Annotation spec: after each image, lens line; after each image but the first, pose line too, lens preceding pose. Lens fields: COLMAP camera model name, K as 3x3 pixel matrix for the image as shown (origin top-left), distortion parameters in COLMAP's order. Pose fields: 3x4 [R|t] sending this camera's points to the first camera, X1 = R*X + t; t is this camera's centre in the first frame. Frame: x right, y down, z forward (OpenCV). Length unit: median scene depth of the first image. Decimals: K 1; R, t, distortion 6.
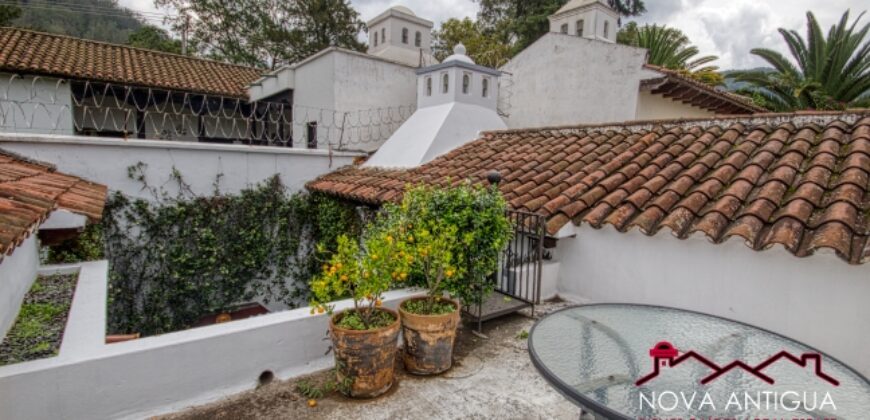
lens RADIAL K [[399.9, 0, 439.6], [0, 399.9, 205.3], [0, 0, 1]] dist [-0.004806, -0.003924]
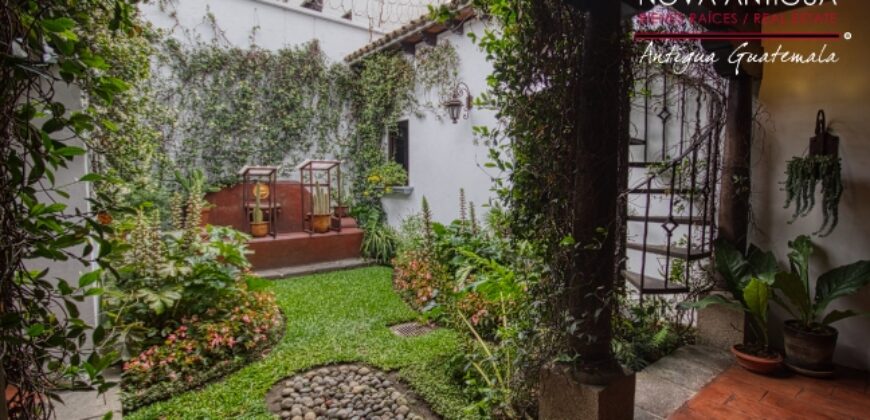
lens RADIAL K [[399.9, 0, 439.4], [0, 399.9, 206.3], [0, 0, 1]] dist [-0.004806, -0.003924]
pose [[0.999707, -0.018535, -0.015591, -0.135134], [0.018293, 0.999712, -0.015535, 0.371264], [0.015875, 0.015245, 0.999758, 0.113307]]
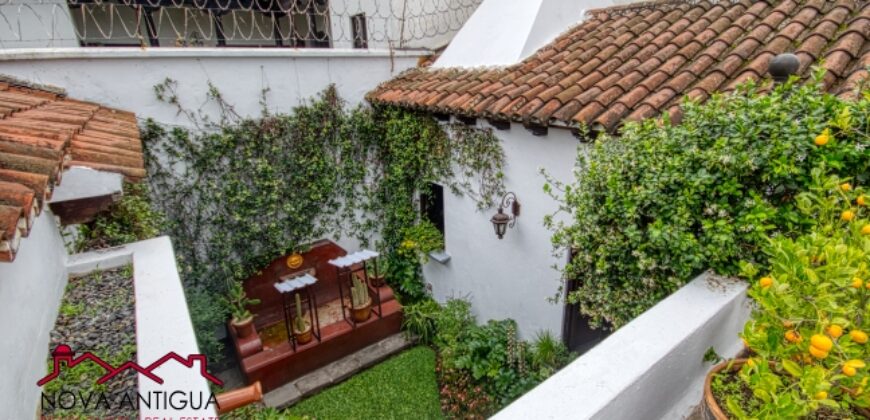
lens RADIAL K [[399.9, 0, 438.1], [0, 399.9, 211.4], [0, 0, 1]] dist [-0.004806, -0.003924]
pose [[0.997195, -0.037558, -0.064737, -0.176268], [0.052252, 0.968642, 0.242903, -0.018091], [0.053584, -0.245605, 0.967888, 0.202463]]
